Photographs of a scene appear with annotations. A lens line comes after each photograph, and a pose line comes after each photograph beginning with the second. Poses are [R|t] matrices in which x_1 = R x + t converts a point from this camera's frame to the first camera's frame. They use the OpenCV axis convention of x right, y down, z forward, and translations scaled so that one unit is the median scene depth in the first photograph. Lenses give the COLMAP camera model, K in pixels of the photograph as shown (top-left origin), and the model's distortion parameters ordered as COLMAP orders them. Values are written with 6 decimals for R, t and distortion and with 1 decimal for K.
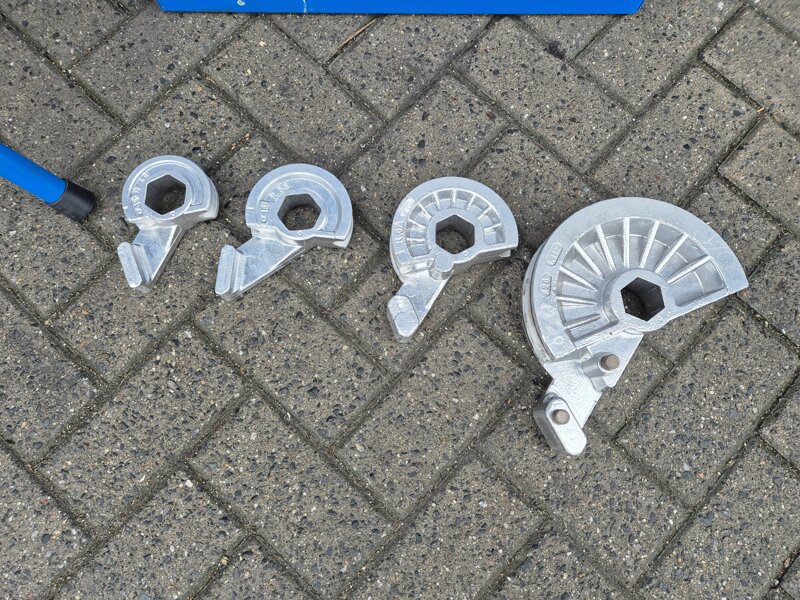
lens RADIAL K [[527.3, 0, 403.7], [0, 527.3, 287.8], [0, 0, 1]] dist [0.061834, -0.059386]
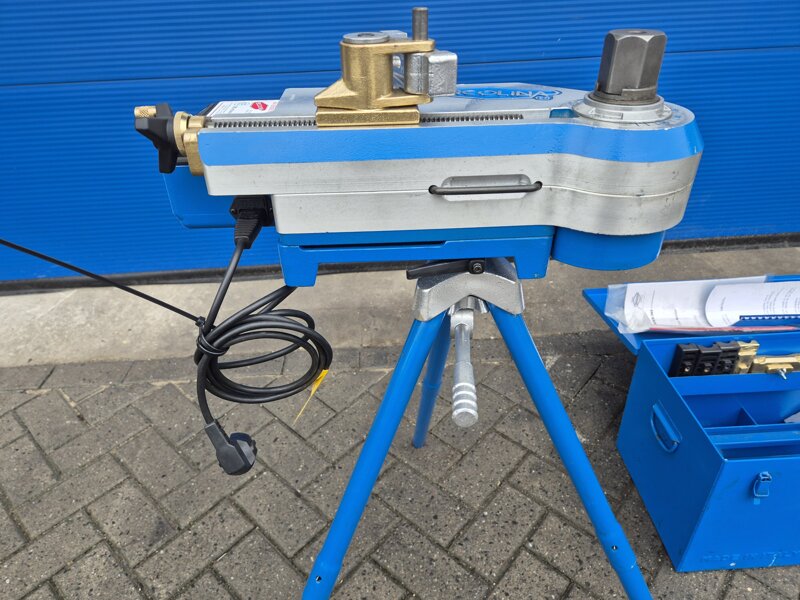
lens RADIAL K [[539.9, 0, 400.2], [0, 539.9, 294.8], [0, 0, 1]] dist [0.063094, -0.060154]
pose [[0.998110, -0.059959, -0.013438, -1.187982], [0.032212, 0.696811, -0.716531, 0.035155], [0.052326, 0.714744, 0.697426, -0.717265]]
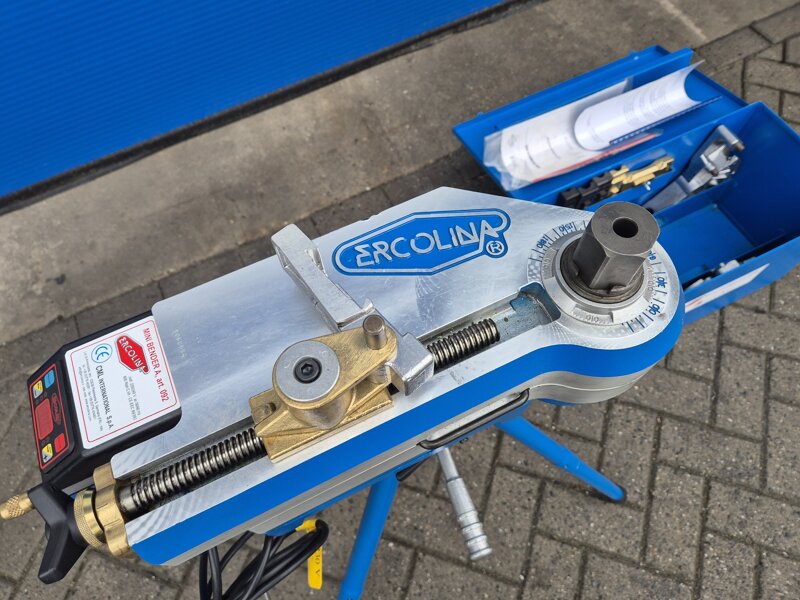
lens RADIAL K [[542.5, 0, 393.0], [0, 542.5, 296.8], [0, 0, 1]] dist [0.053290, -0.058462]
pose [[0.908990, -0.398732, 0.121445, -1.184804], [0.416775, 0.873597, -0.251251, -0.559525], [-0.005912, 0.279000, 0.960273, -0.952127]]
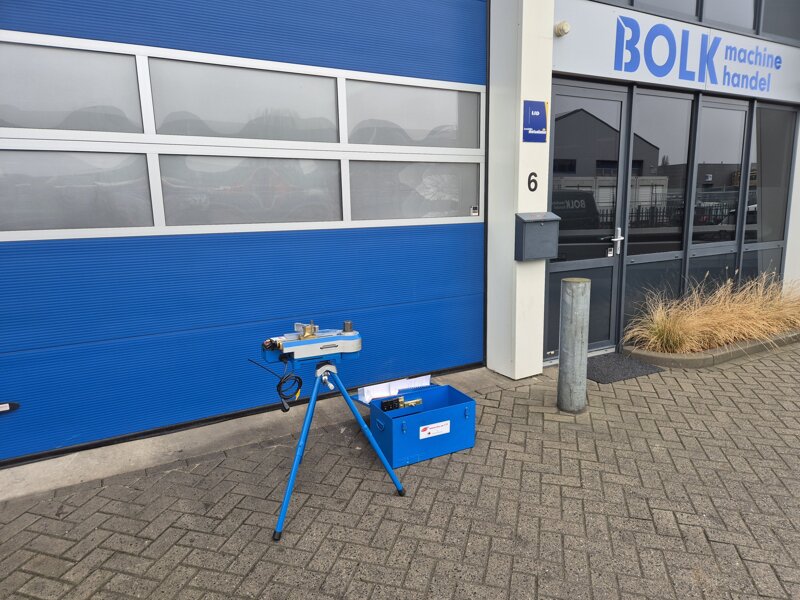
lens RADIAL K [[525.9, 0, 401.6], [0, 525.9, 297.8], [0, 0, 1]] dist [0.073142, -0.062411]
pose [[0.886839, -0.117949, 0.446772, -2.355510], [0.457516, 0.359679, -0.813210, 2.869611], [-0.064777, 0.925591, 0.372941, -2.227405]]
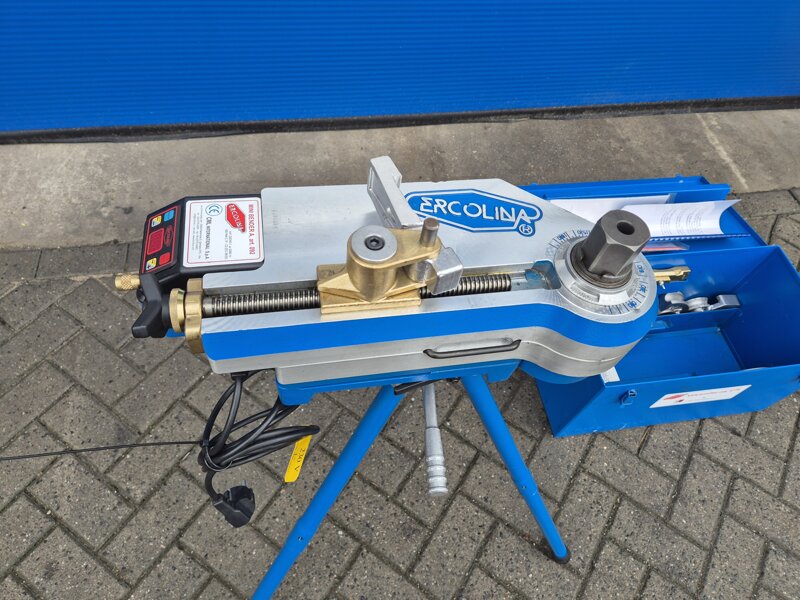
lens RADIAL K [[536.3, 0, 403.5], [0, 536.3, 285.1], [0, 0, 1]] dist [0.062259, -0.059154]
pose [[0.985674, -0.083510, 0.146536, -1.283226], [0.133159, 0.918541, -0.372224, -0.366087], [-0.103515, 0.386404, 0.916502, -1.049975]]
